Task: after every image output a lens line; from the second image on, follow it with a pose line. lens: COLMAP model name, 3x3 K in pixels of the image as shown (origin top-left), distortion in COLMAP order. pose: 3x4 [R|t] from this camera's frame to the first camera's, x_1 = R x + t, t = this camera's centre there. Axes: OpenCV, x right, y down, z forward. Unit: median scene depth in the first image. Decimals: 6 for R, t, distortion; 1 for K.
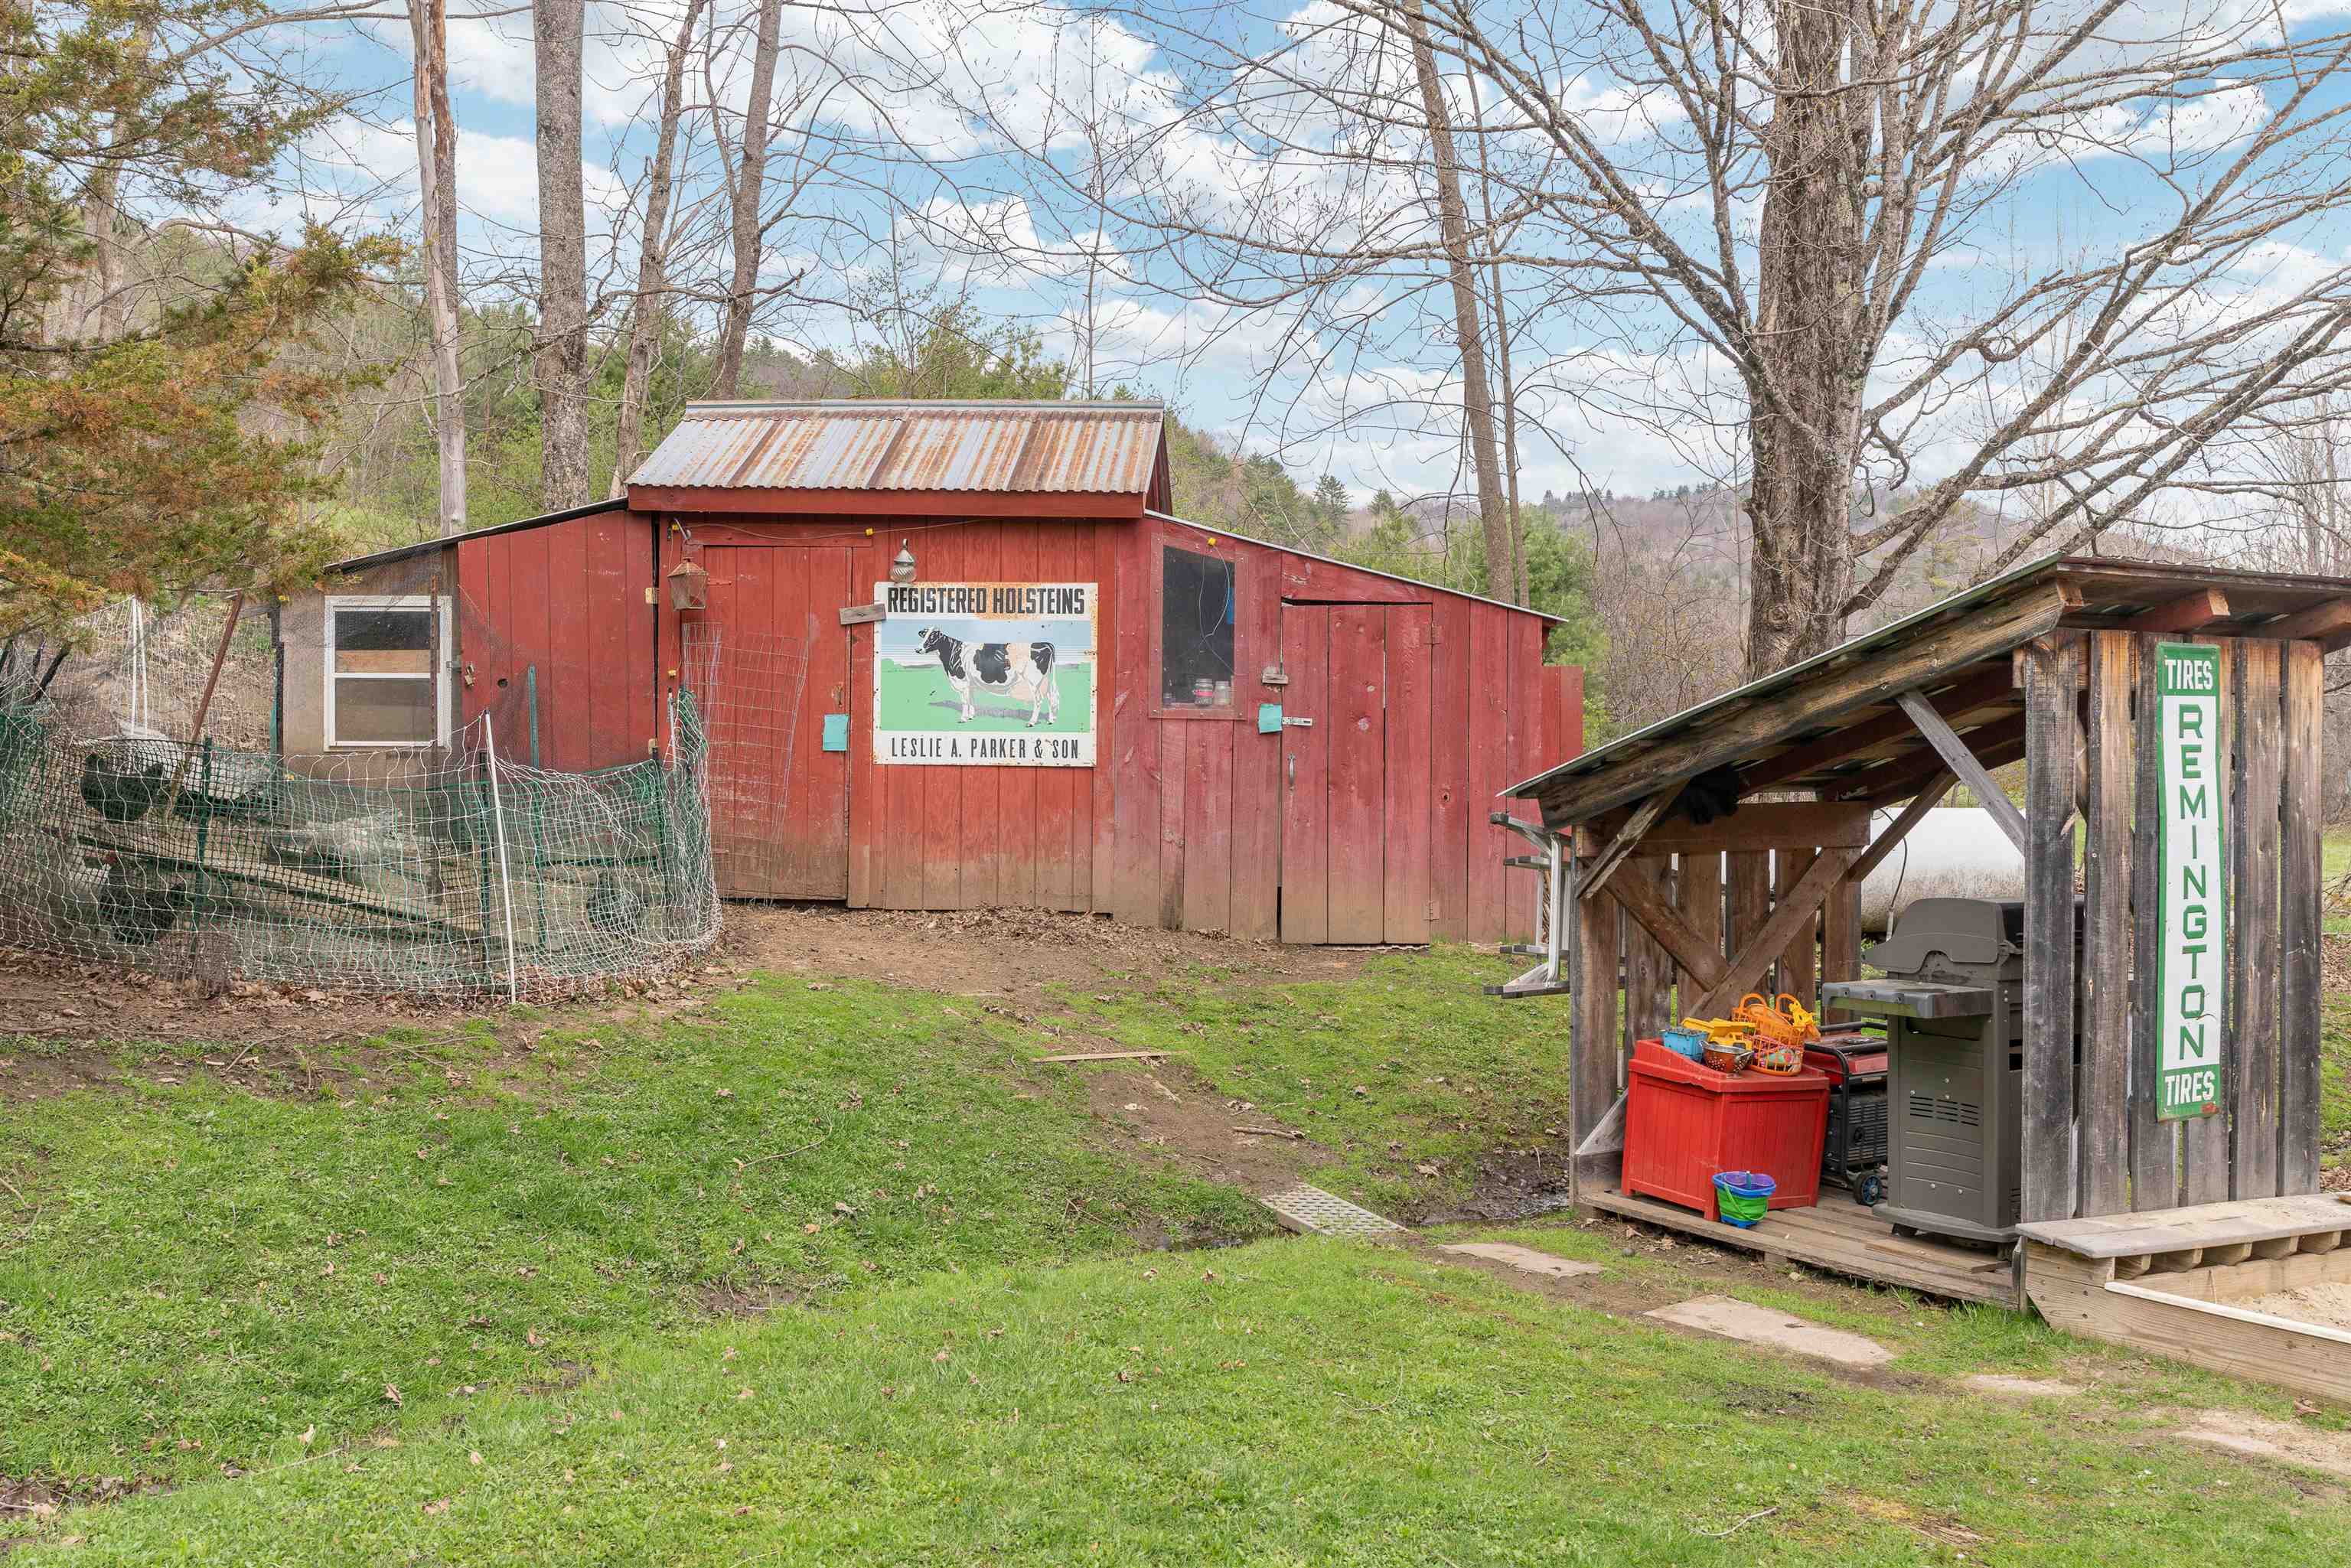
lens RADIAL K [[2265.1, 0, 1116.6], [0, 2265.1, 749.4], [0, 0, 1]] dist [0.009591, 0.001852]
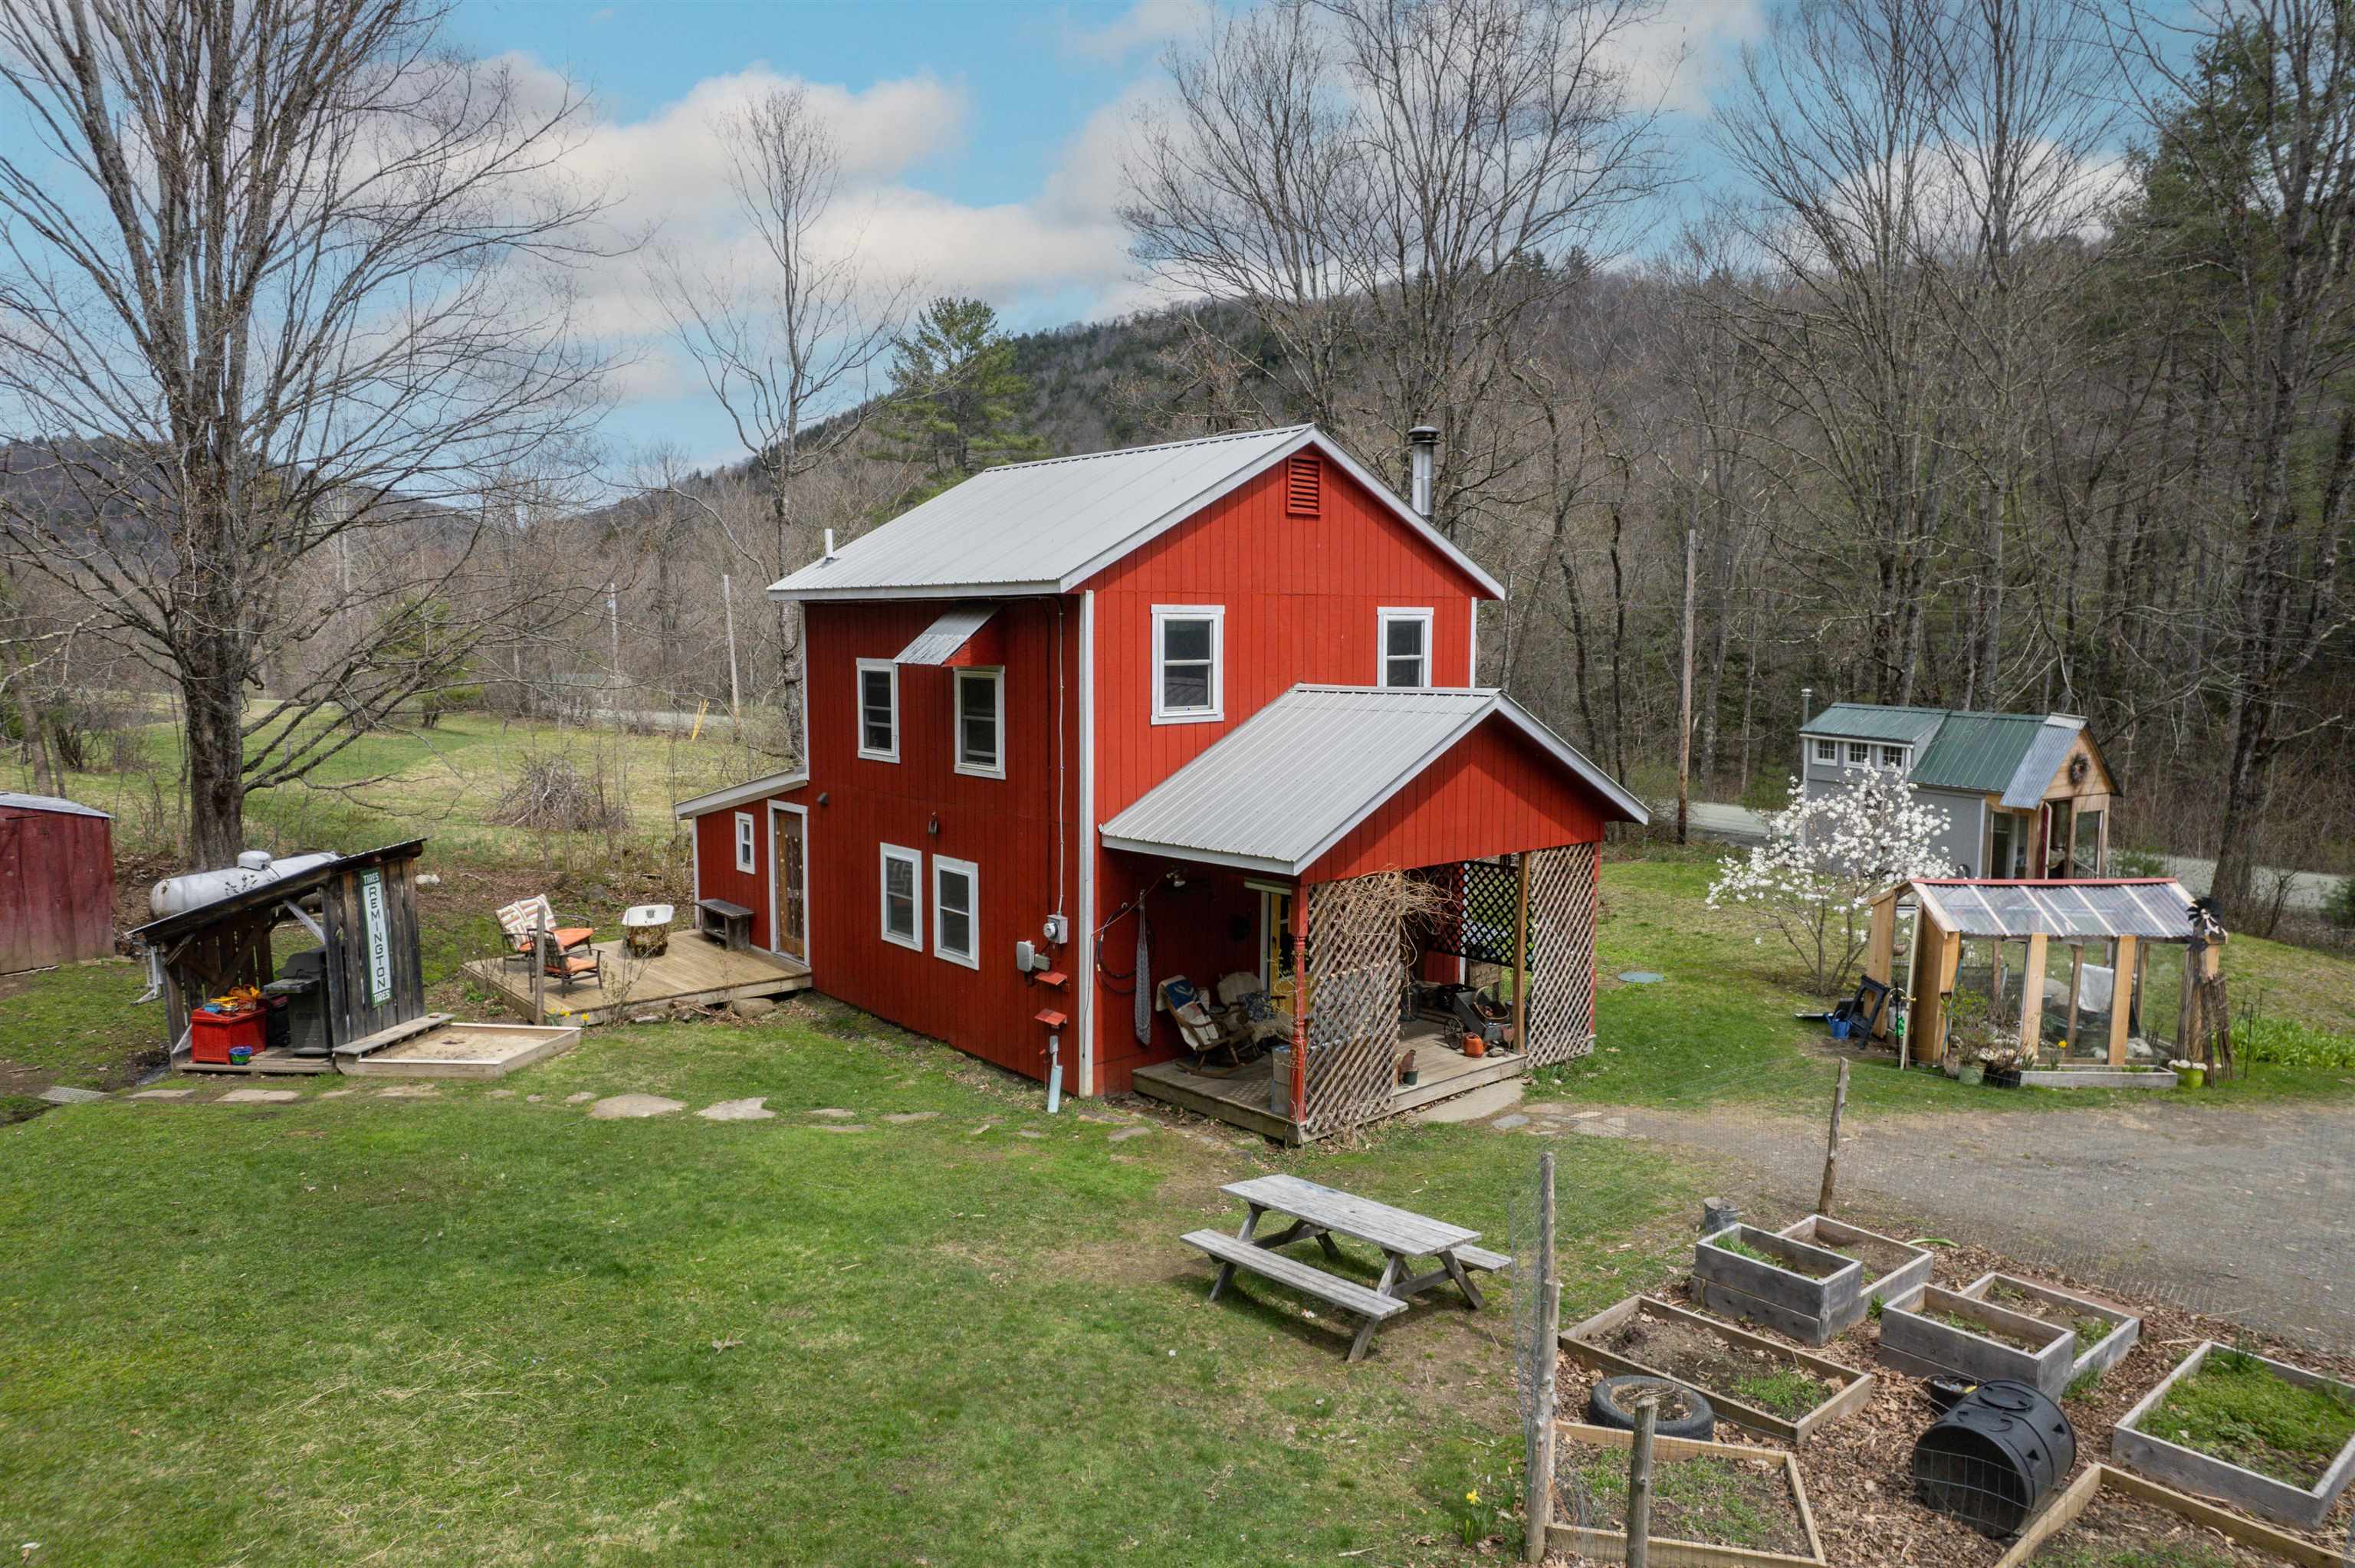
lens RADIAL K [[1514.4, 0, 1177.5], [0, 1514.4, 784.0], [0, 0, 1]] dist [-0.072218, 0.065923]
pose [[0.631219, -0.101004, 0.769000, -0.405855], [0.023446, 0.993516, 0.111248, -0.339382], [-0.775250, -0.052192, 0.629494, -1.154601]]
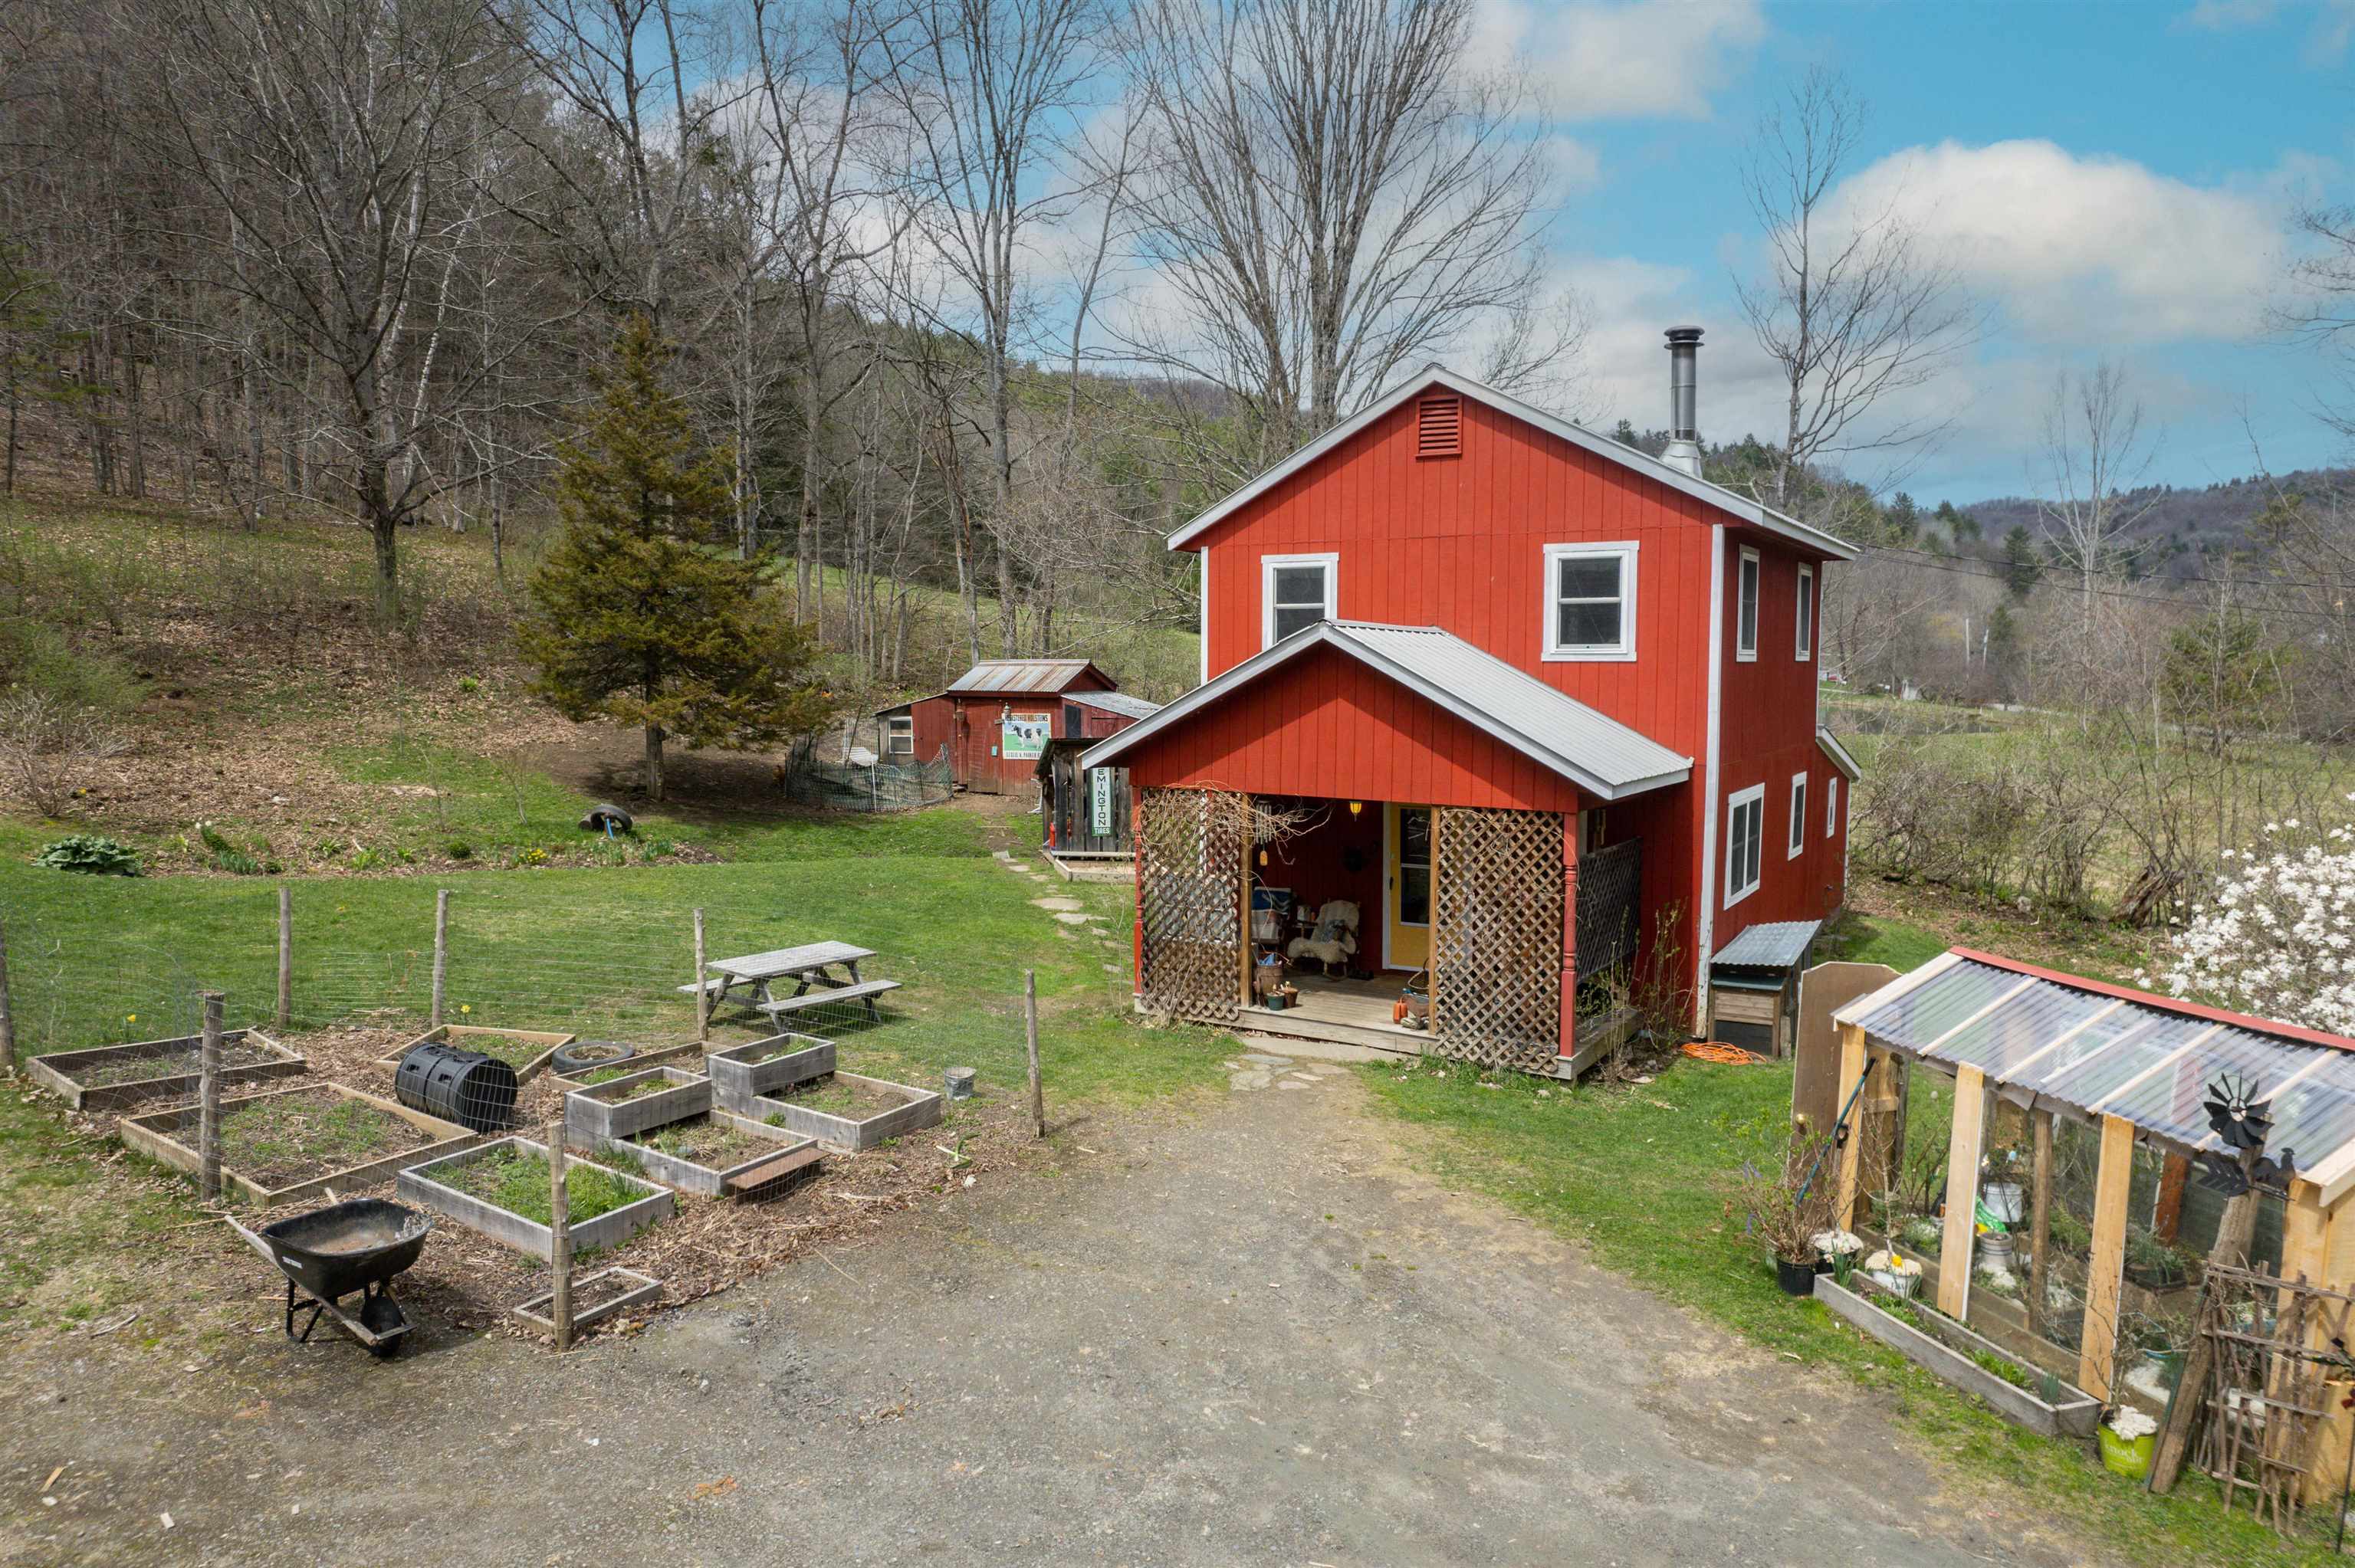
lens RADIAL K [[1514.4, 0, 1177.5], [0, 1514.4, 784.0], [0, 0, 1]] dist [-0.072218, 0.065923]
pose [[0.926948, 0.013607, -0.374943, 1.731138], [0.010241, 0.998052, 0.061538, -0.161556], [0.375050, -0.060882, 0.925003, -1.995290]]
